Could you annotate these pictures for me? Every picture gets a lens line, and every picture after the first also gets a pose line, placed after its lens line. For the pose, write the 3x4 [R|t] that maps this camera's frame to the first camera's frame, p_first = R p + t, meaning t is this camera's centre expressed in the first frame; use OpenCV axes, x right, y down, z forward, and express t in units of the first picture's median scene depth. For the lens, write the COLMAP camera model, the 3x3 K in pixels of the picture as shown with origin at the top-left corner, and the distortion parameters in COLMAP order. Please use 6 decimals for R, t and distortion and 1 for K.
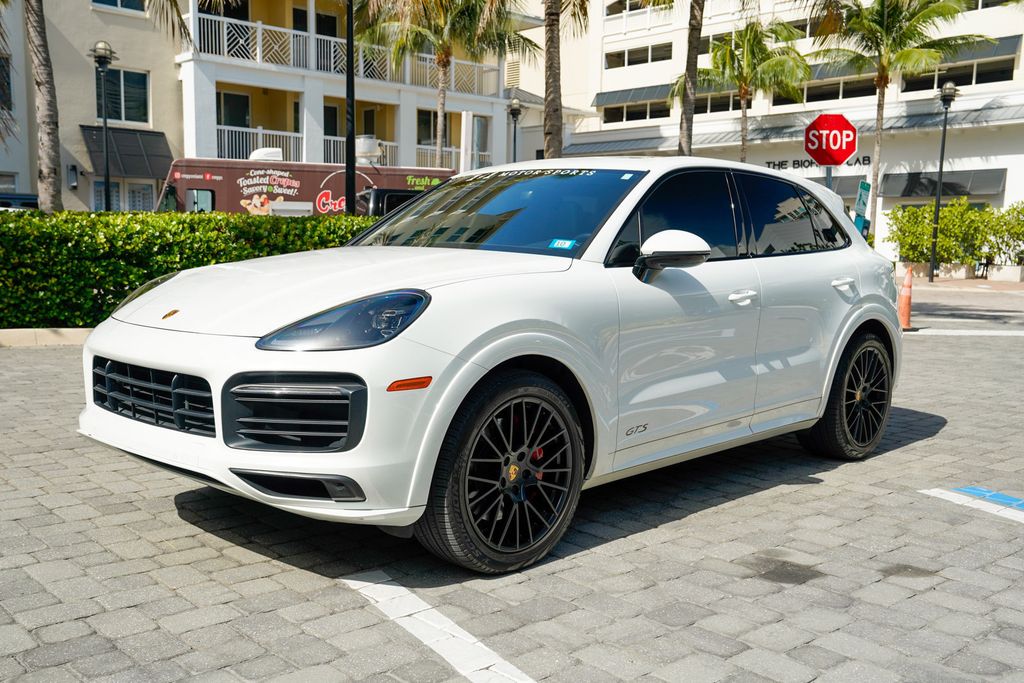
lens RADIAL K [[981.9, 0, 504.7], [0, 981.9, 336.1], [0, 0, 1]] dist [0.032592, 0.000000]
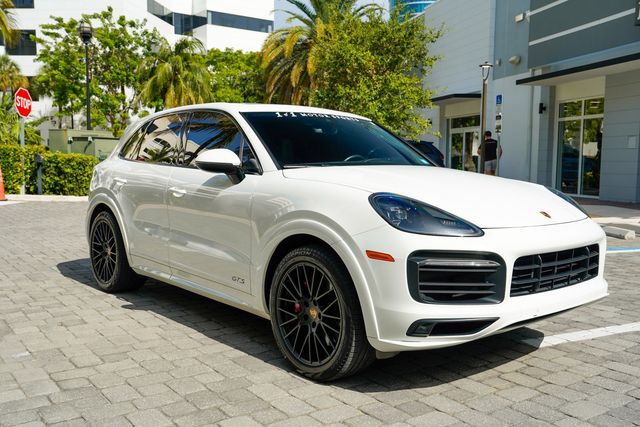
lens RADIAL K [[613.7, 0, 326.3], [0, 613.7, 216.2], [0, 0, 1]] dist [0.032592, 0.000000]
pose [[0.088068, -0.099947, 0.991088, -1.183725], [0.081664, 0.992329, 0.092816, -0.122956], [-0.992761, 0.072762, 0.095555, 1.133629]]
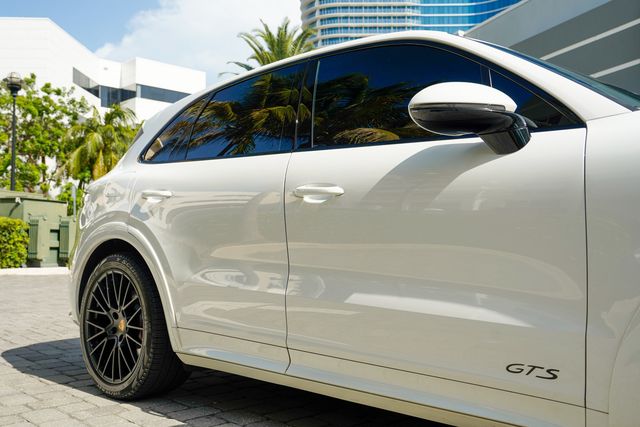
lens RADIAL K [[613.7, 0, 326.1], [0, 613.7, 217.9], [0, 0, 1]] dist [0.032592, 0.000000]
pose [[-0.037088, 0.025704, 0.998981, -0.642764], [0.087439, 0.995918, -0.022379, -0.049230], [-0.995479, 0.086520, -0.039184, 1.526604]]
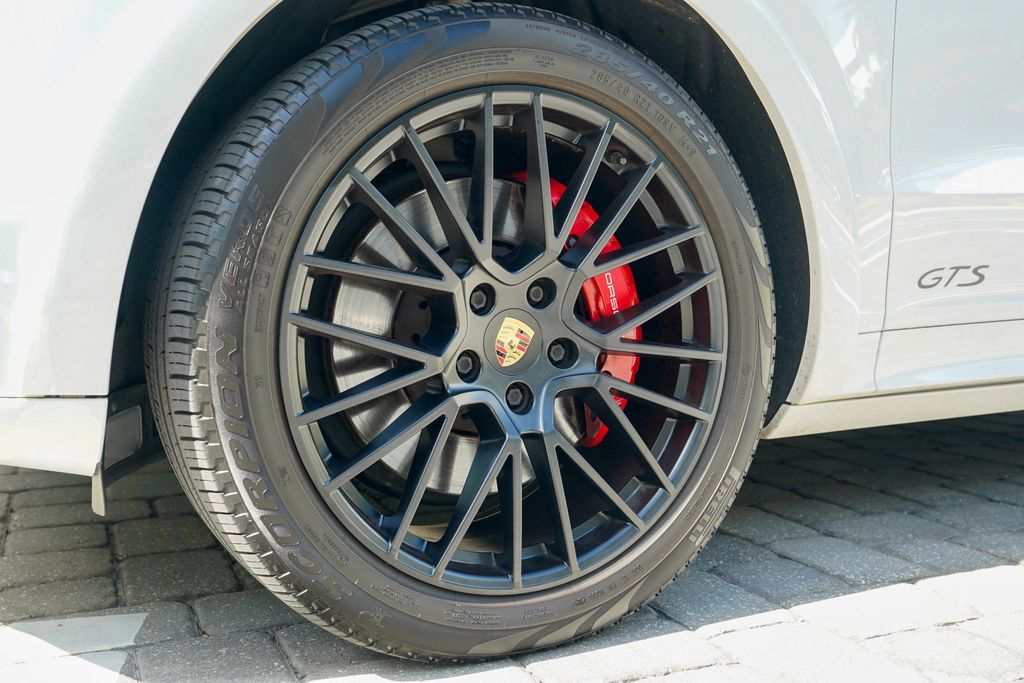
lens RADIAL K [[981.9, 0, 509.5], [0, 981.9, 341.8], [0, 0, 1]] dist [0.032592, 0.000000]
pose [[0.952139, 0.009365, -0.305522, 0.095823], [-0.016896, 0.999615, -0.022015, 0.134447], [0.305198, 0.026123, 0.951931, 0.642939]]
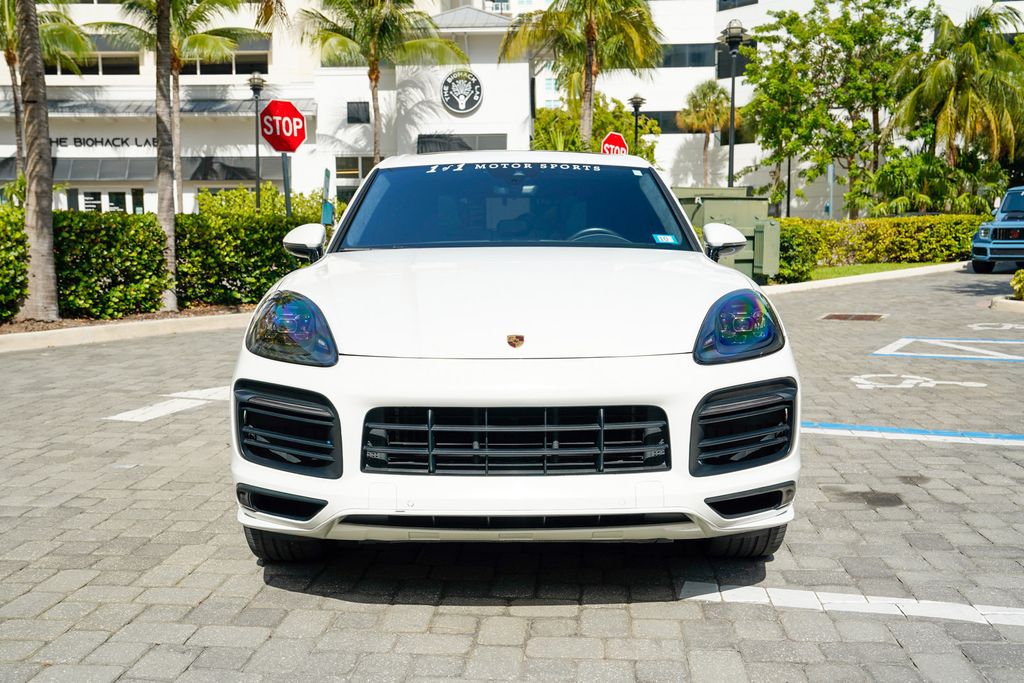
lens RADIAL K [[981.9, 0, 516.6], [0, 981.9, 363.6], [0, 0, 1]] dist [0.032592, 0.000000]
pose [[0.719455, -0.111358, 0.685554, -0.817476], [0.079760, 0.993780, 0.077720, -0.060294], [-0.689944, -0.001236, 0.723862, 0.376583]]
